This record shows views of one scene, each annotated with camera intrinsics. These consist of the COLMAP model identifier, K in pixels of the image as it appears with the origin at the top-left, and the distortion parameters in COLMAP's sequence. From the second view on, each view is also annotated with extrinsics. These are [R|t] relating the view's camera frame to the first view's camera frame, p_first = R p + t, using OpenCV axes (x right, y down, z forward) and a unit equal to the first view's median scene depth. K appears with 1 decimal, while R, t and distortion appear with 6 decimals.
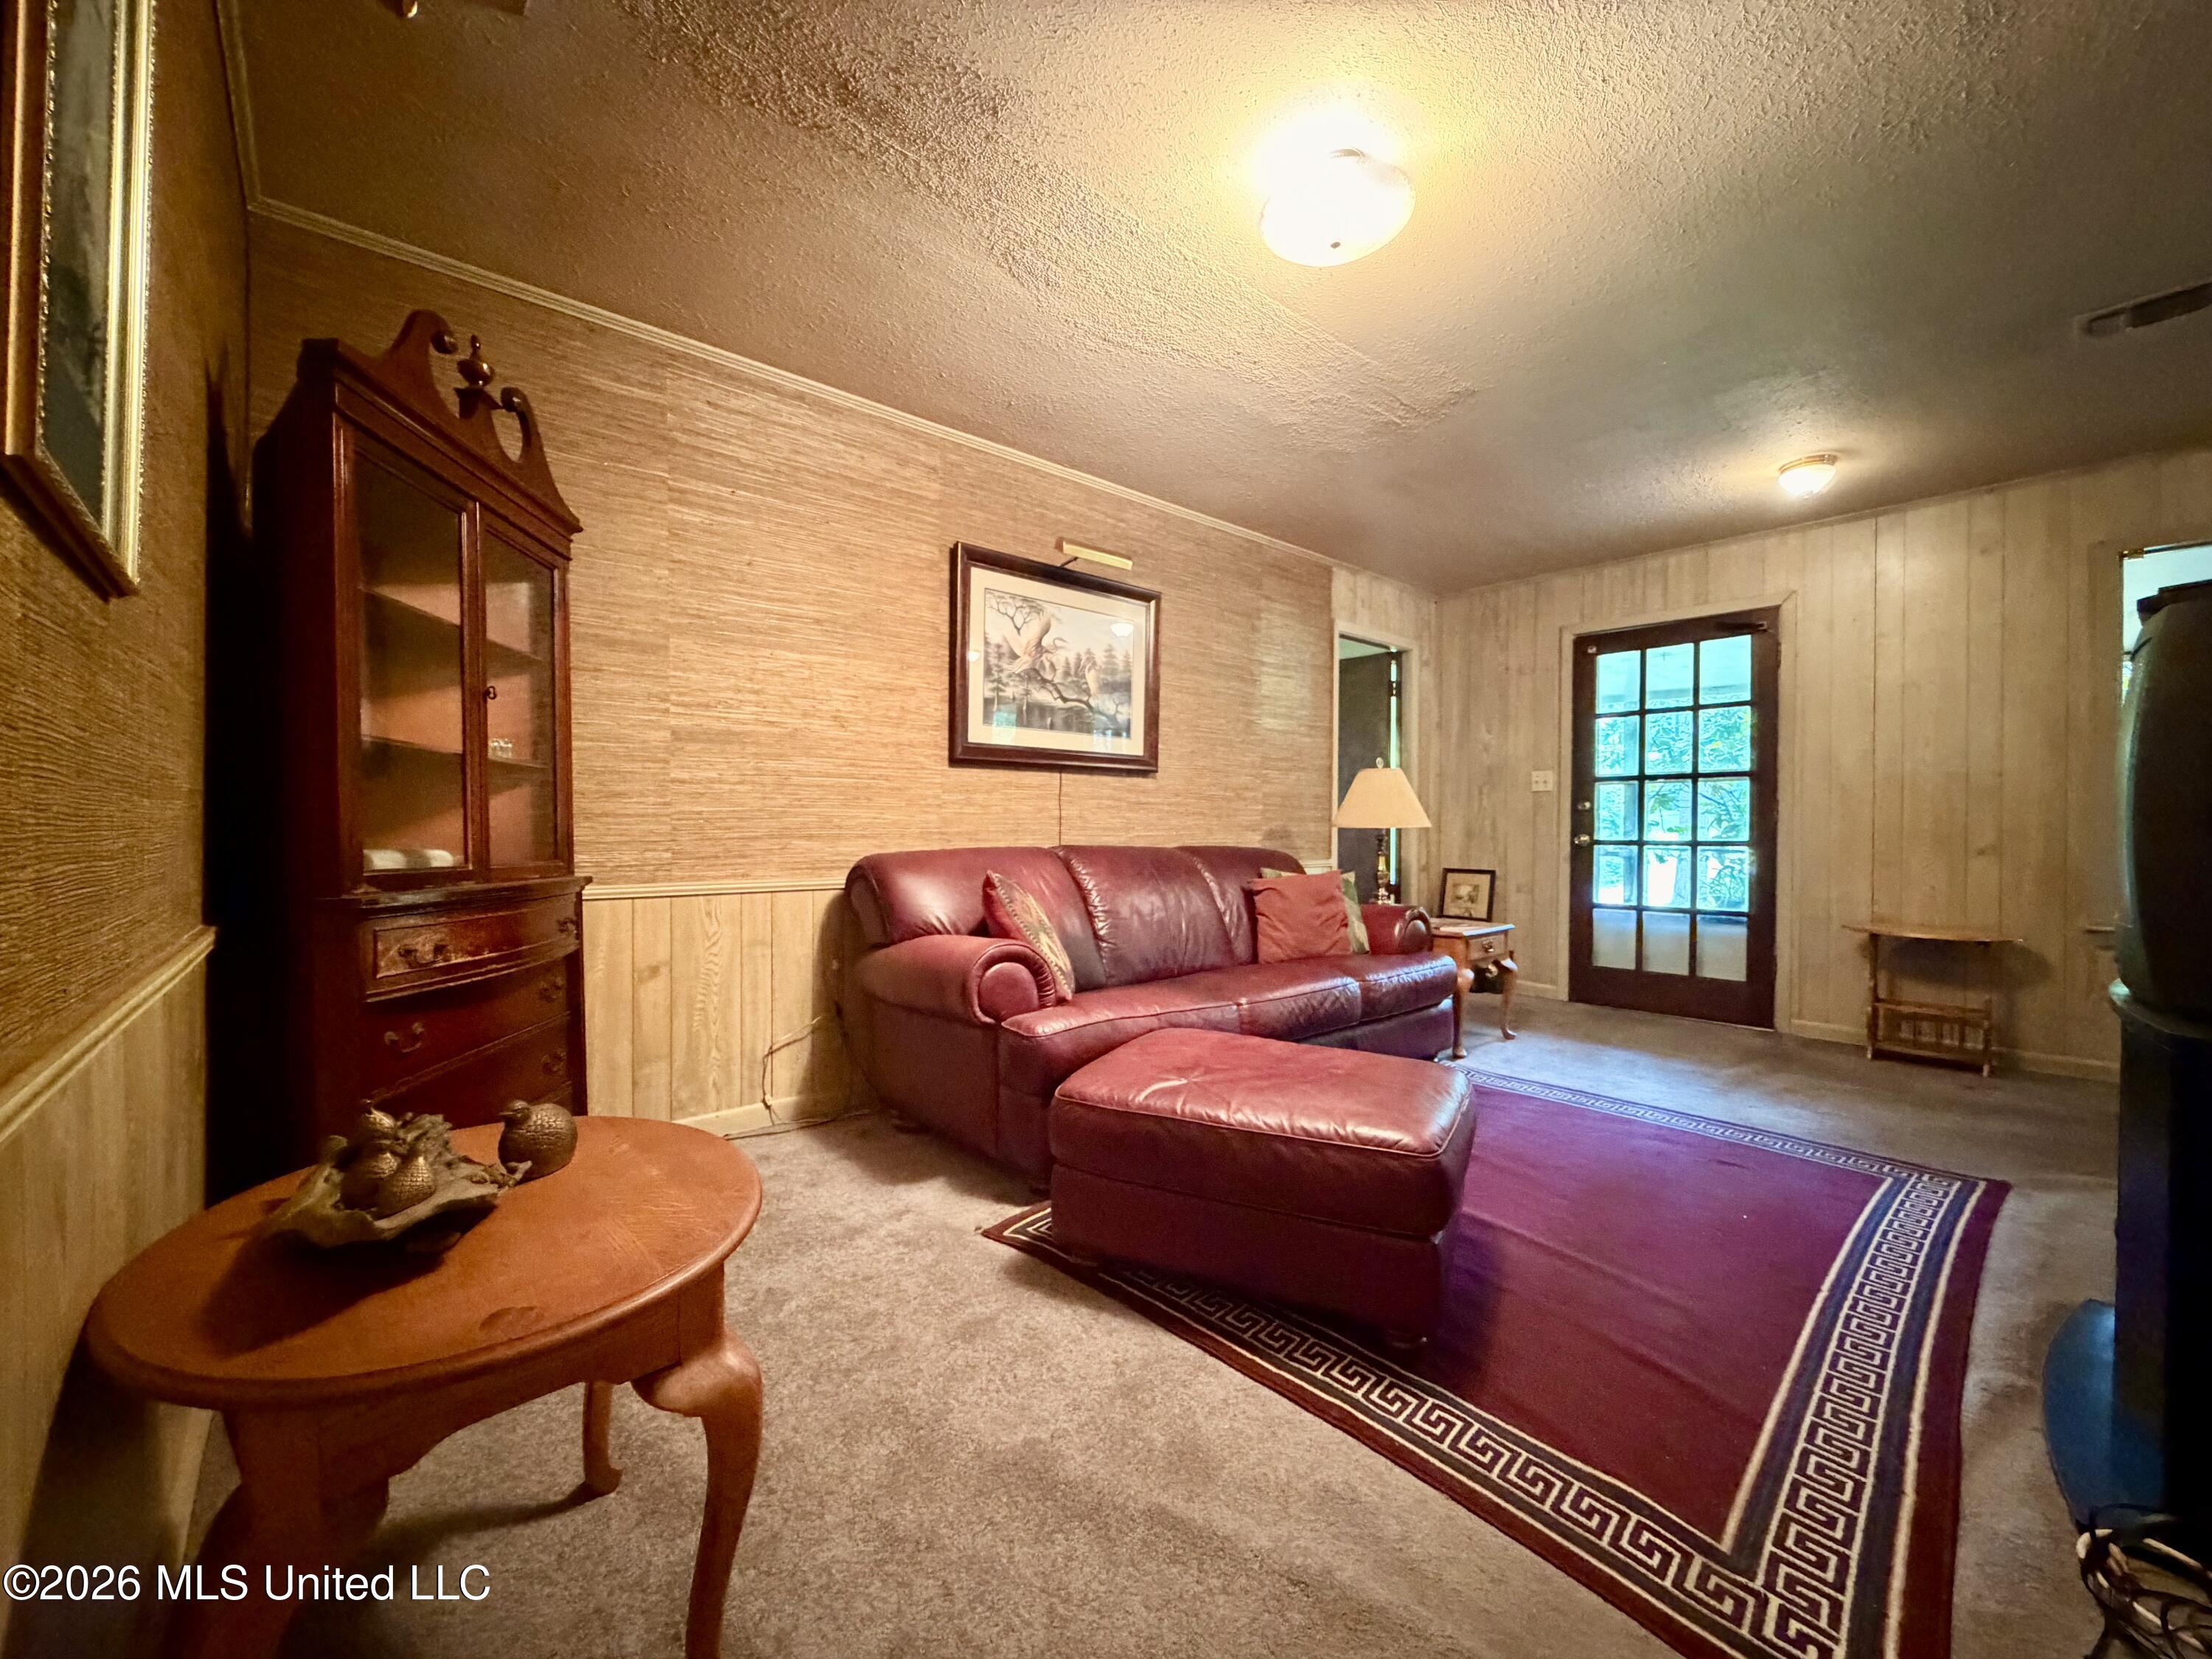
lens RADIAL K [[880.2, 0, 1097.8], [0, 880.2, 827.8], [0, 0, 1]] dist [0.000099, 0.000250]
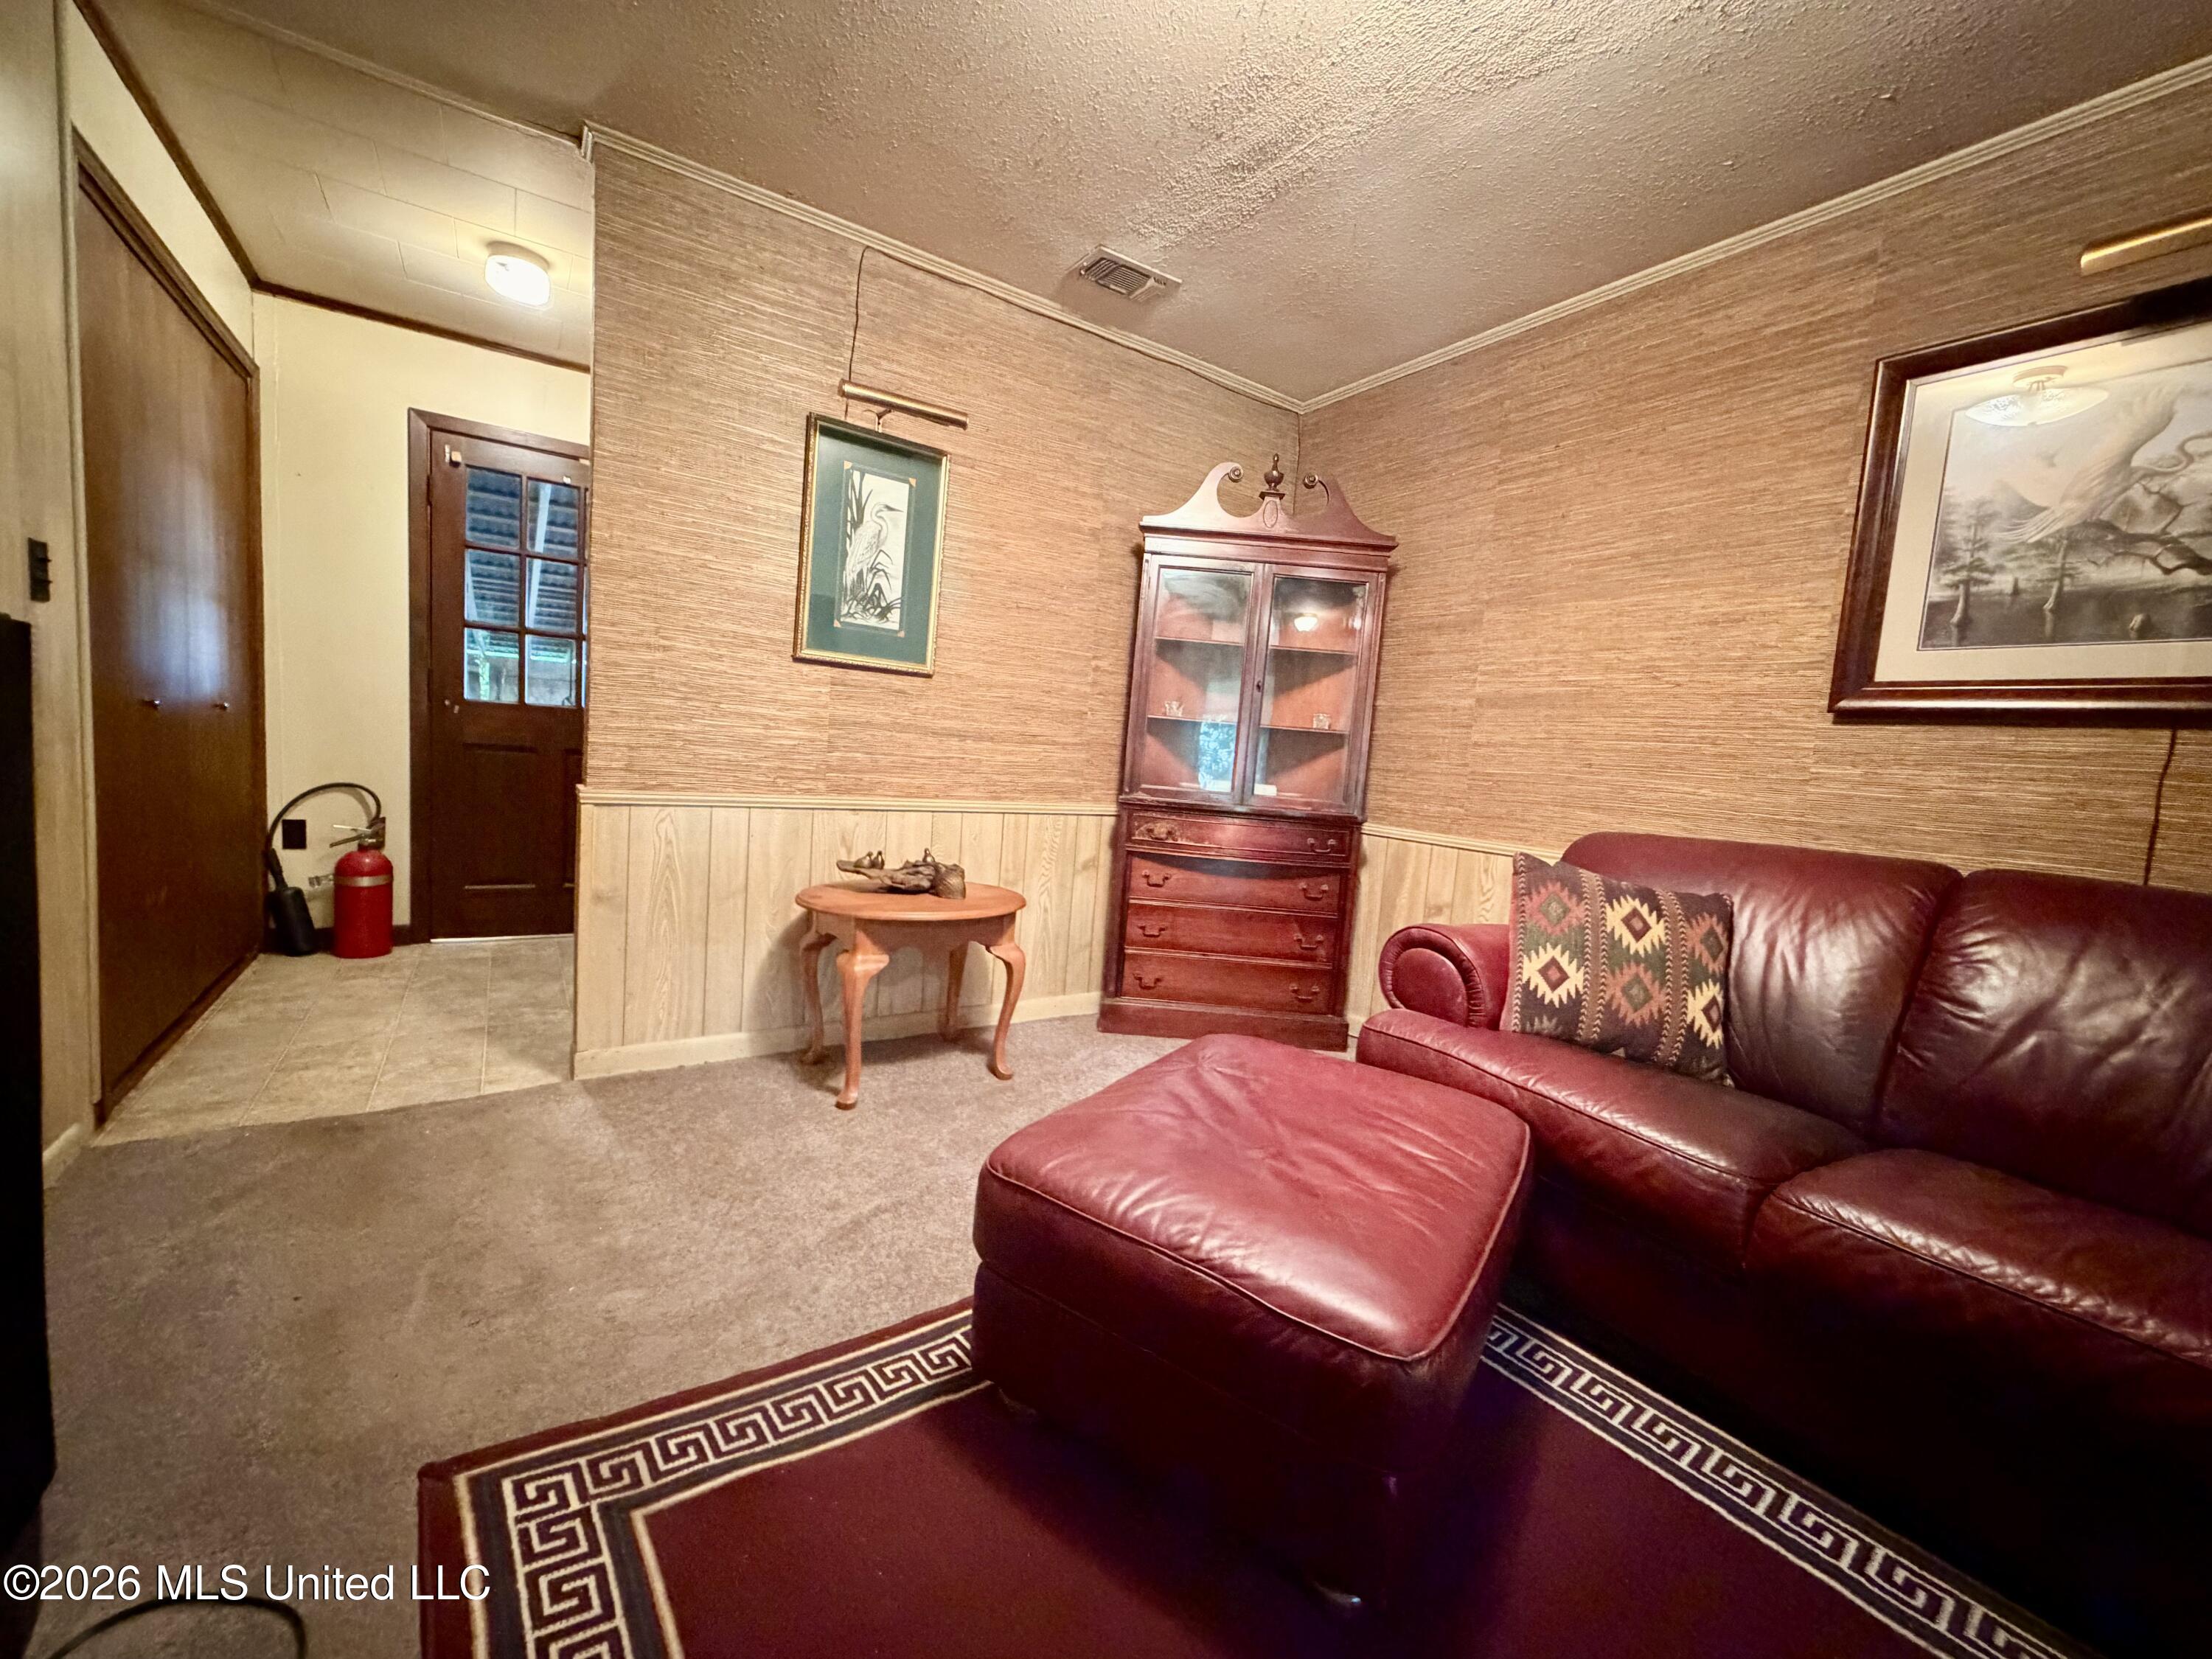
lens RADIAL K [[880.2, 0, 1100.1], [0, 880.2, 824.8], [0, 0, 1]] dist [0.000099, 0.000250]
pose [[-0.117641, 0.078364, -0.989959, 0.508588], [-0.072170, 0.993571, 0.087226, -0.011885], [0.990430, 0.081707, -0.111229, 0.510491]]
